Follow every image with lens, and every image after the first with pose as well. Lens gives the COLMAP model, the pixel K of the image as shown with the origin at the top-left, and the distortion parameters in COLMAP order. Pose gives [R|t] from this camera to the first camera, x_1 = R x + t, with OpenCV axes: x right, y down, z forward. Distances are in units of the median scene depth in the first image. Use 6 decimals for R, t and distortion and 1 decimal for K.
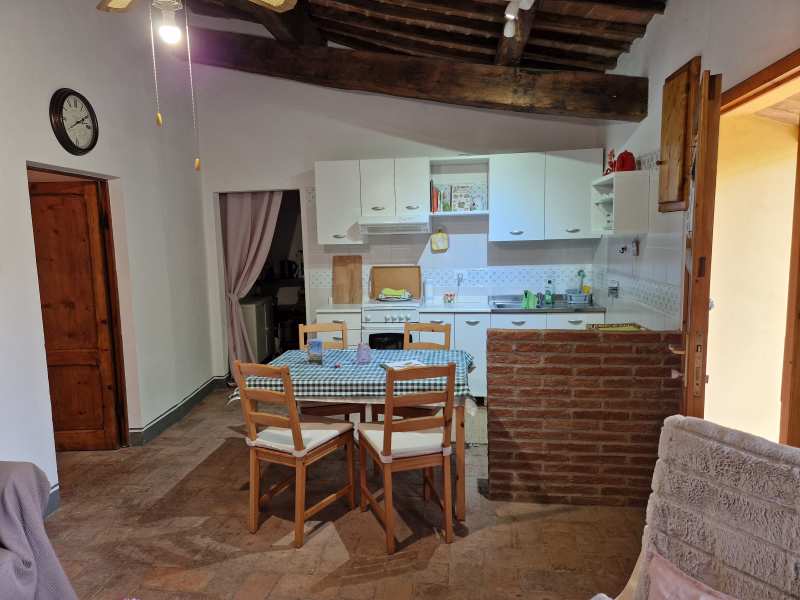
lens RADIAL K [[533.4, 0, 400.0], [0, 533.4, 300.0], [0, 0, 1]] dist [0.001008, -0.000625]
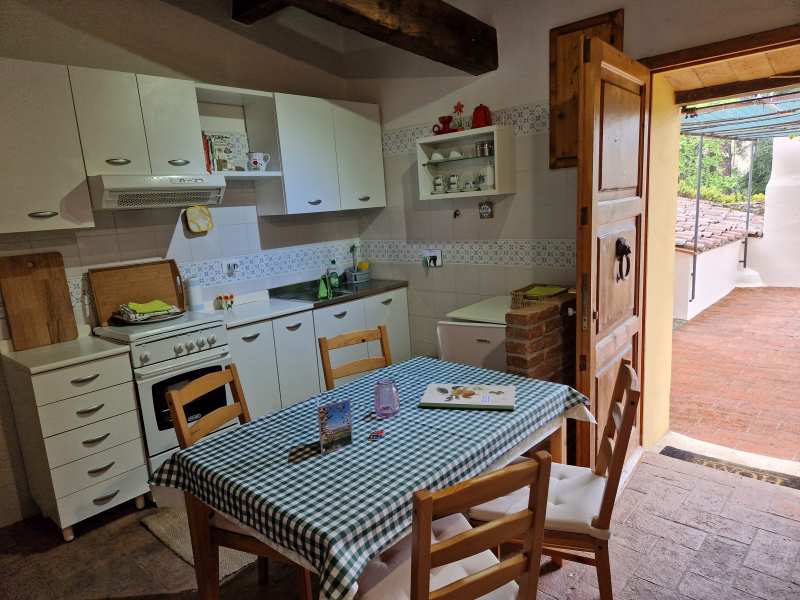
lens RADIAL K [[528.9, 0, 400.0], [0, 528.9, 310.4], [0, 0, 1]] dist [0.000768, -0.002409]
pose [[0.554078, -0.175472, 0.813761, -0.344375], [0.147025, 0.982793, 0.111813, -0.036441], [-0.819379, 0.057690, 0.570342, 0.442967]]
